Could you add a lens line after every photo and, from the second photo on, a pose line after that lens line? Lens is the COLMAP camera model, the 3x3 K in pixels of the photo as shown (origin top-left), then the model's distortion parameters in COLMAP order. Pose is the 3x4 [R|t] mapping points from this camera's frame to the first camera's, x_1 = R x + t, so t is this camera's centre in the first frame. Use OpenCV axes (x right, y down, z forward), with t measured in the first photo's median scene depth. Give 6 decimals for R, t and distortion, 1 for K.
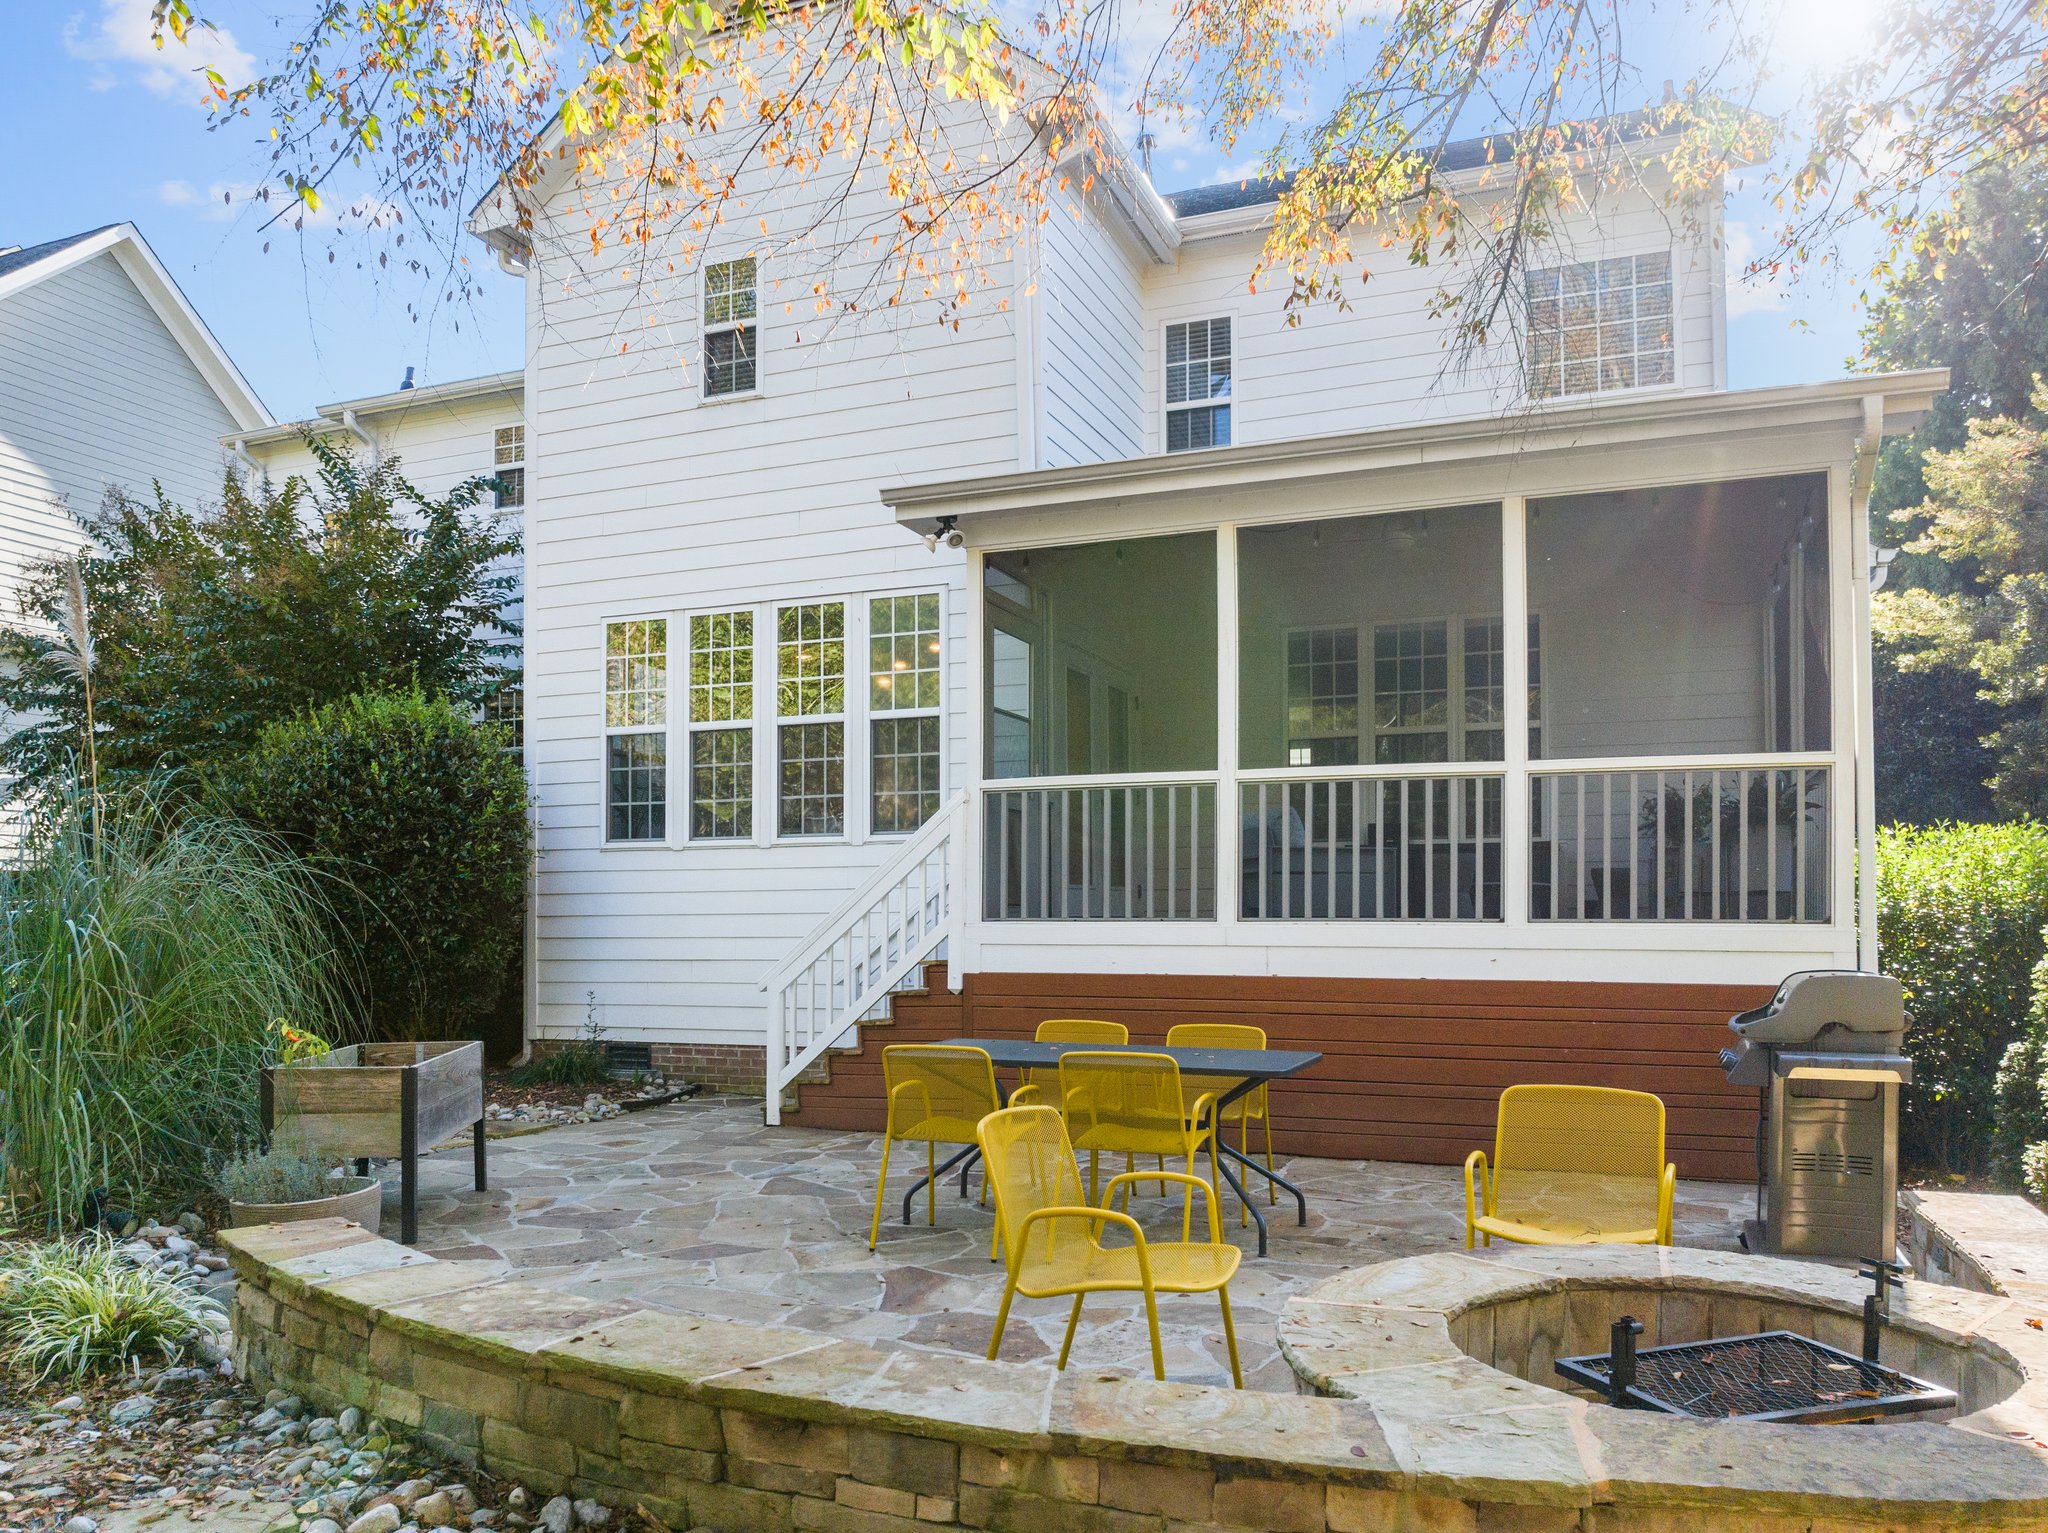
lens RADIAL K [[1457.2, 0, 1035.0], [0, 1457.2, 817.7], [0, 0, 1]] dist [-0.050671, 0.018380]
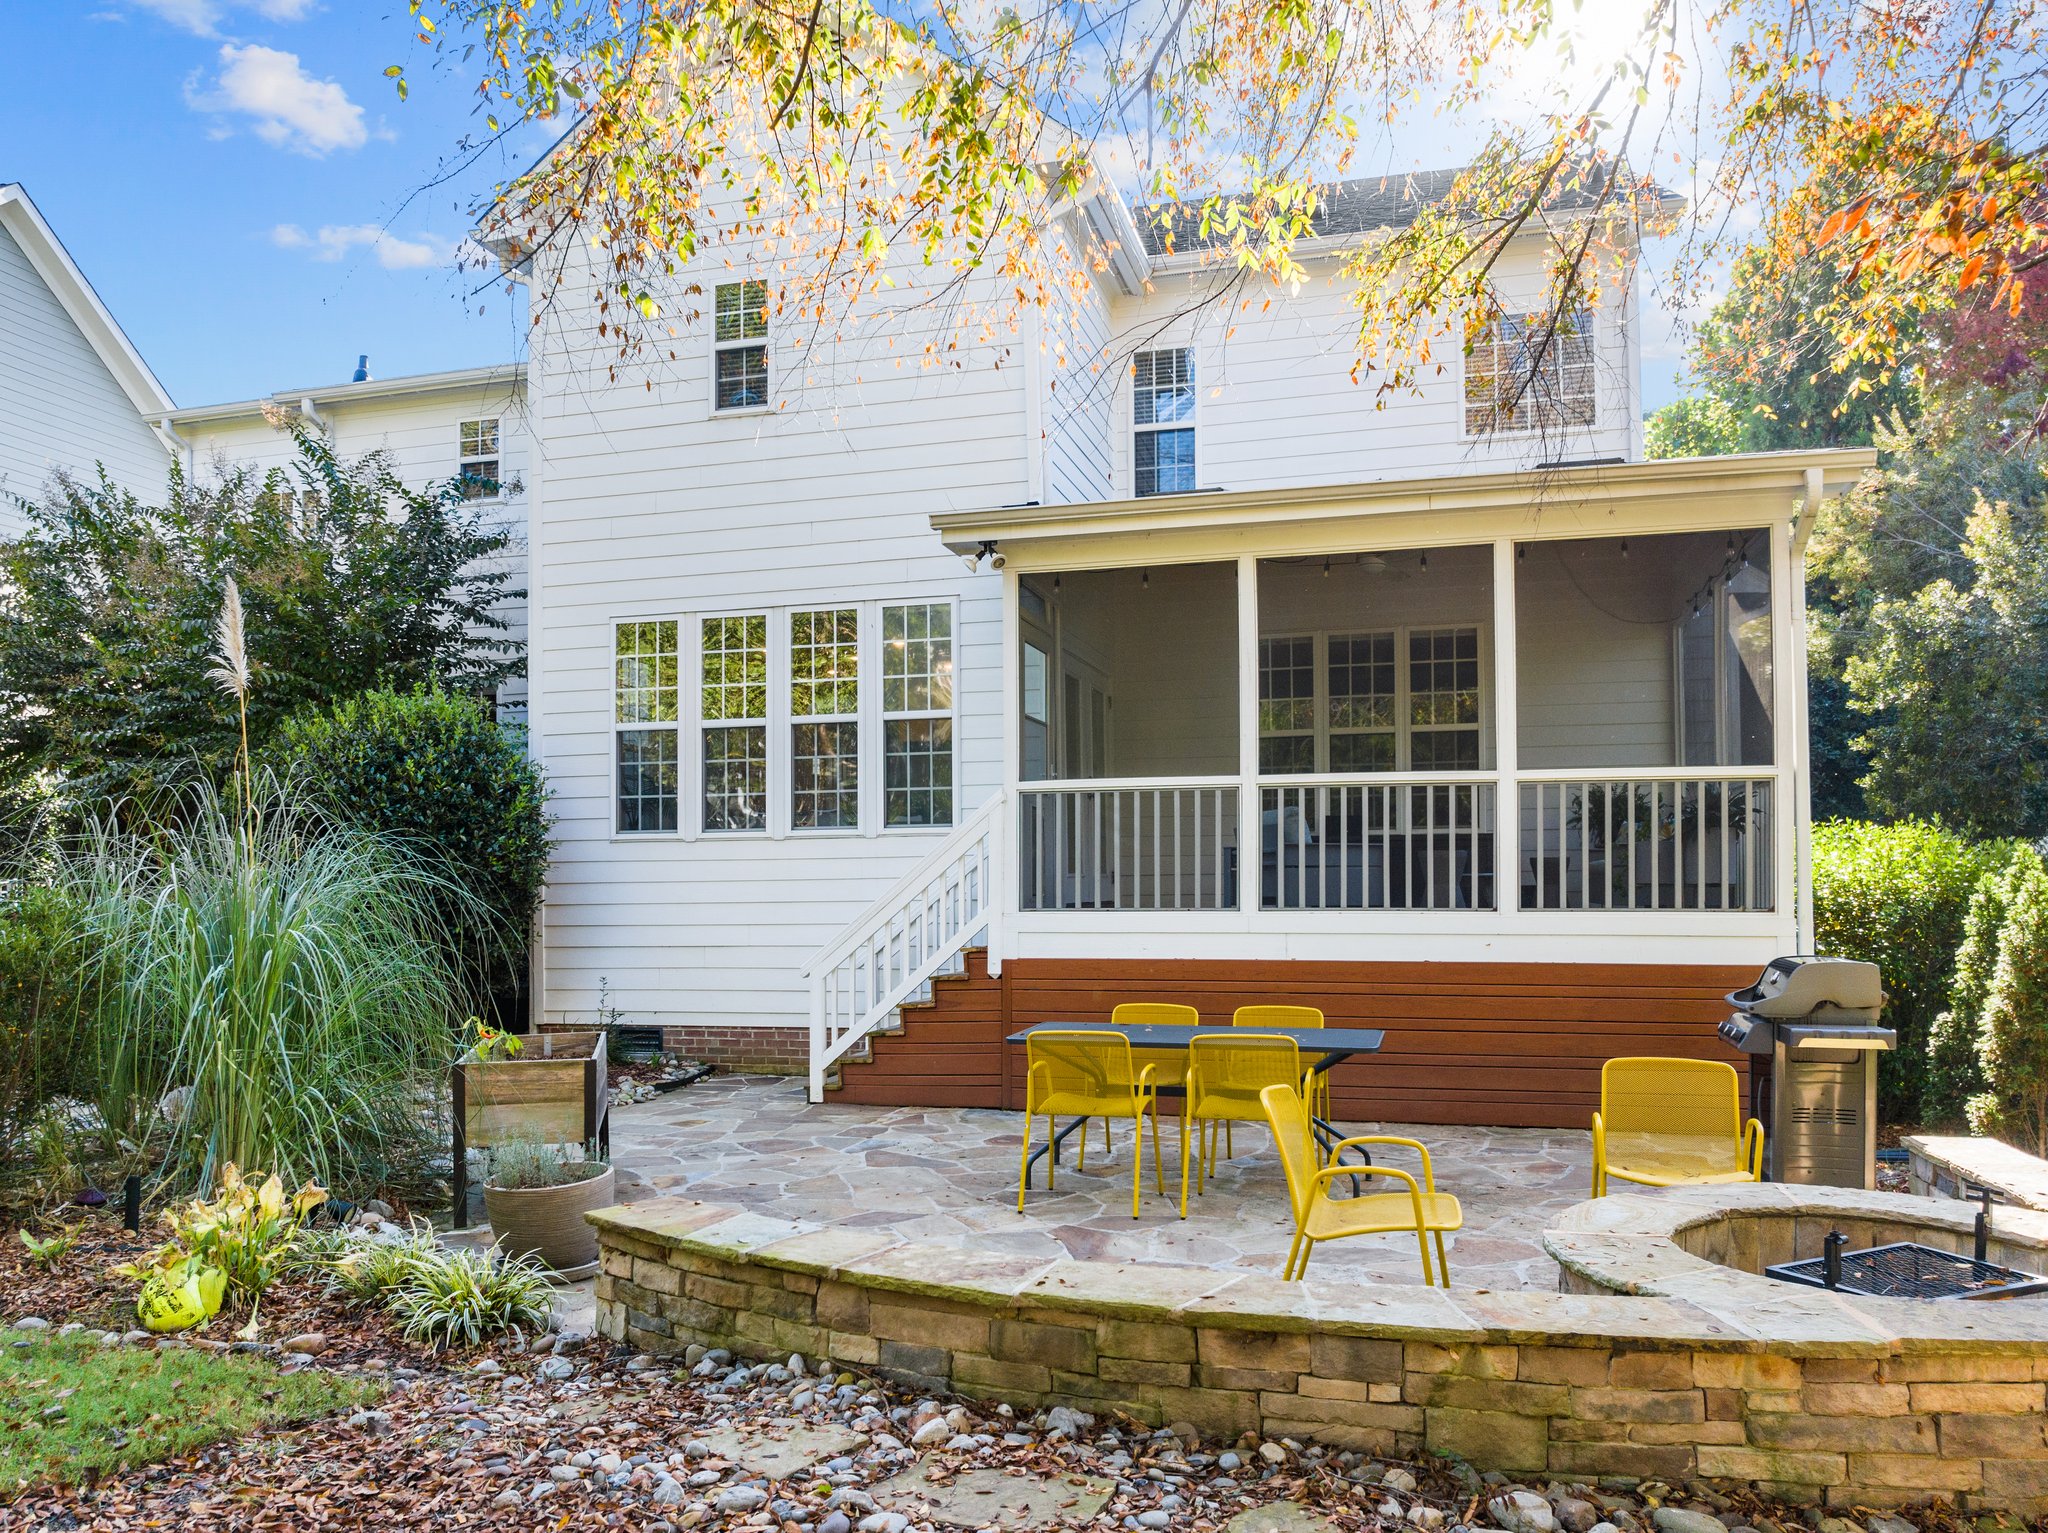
lens RADIAL K [[1457.2, 0, 1006.7], [0, 1457.2, 772.3], [0, 0, 1]] dist [-0.050671, 0.018380]
pose [[0.994007, 0.003087, 0.109275, -0.177564], [-0.002221, 0.999965, -0.008044, -0.026274], [-0.109296, 0.007753, 0.993979, -0.091646]]
